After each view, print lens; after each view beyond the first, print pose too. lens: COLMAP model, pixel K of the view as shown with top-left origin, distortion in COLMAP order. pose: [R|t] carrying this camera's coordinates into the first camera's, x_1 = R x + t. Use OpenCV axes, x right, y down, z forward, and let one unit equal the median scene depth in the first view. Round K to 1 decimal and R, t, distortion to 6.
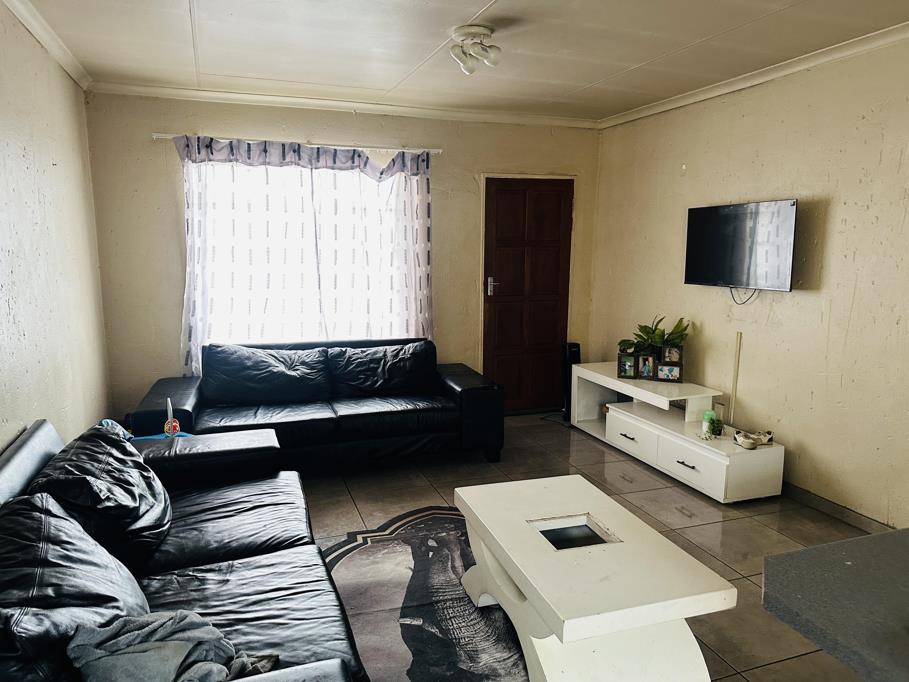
lens RADIAL K [[656.1, 0, 454.5], [0, 656.1, 341.0], [0, 0, 1]] dist [0.001310, -0.001002]
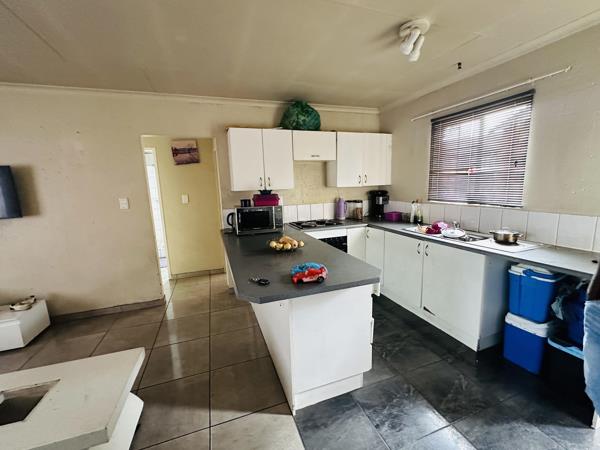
lens RADIAL K [[255.4, 0, 300.0], [0, 255.4, 225.0], [0, 0, 1]] dist [-0.000205, -0.000015]
pose [[-0.001631, -0.159450, 0.987205, -0.175318], [0.191547, 0.968877, 0.156806, -0.017640], [-0.981482, 0.189351, 0.028962, 0.240625]]
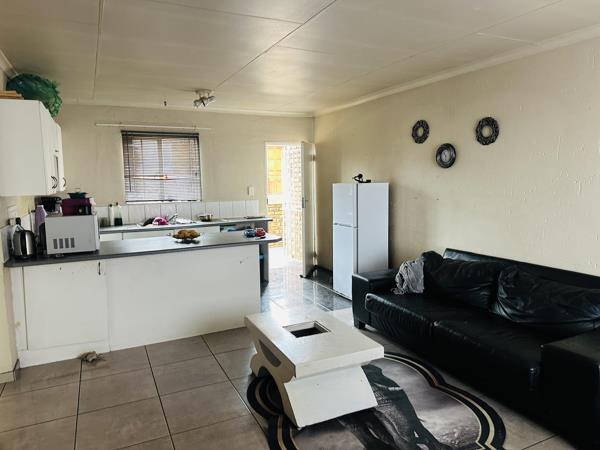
lens RADIAL K [[433.1, 0, 300.0], [0, 433.1, 225.0], [0, 0, 1]] dist [0.001310, -0.001002]
pose [[-0.994232, 0.027353, -0.103702, 0.220158], [-0.001339, 0.963690, 0.267019, -0.228855], [0.107241, 0.265617, -0.958095, 1.458302]]
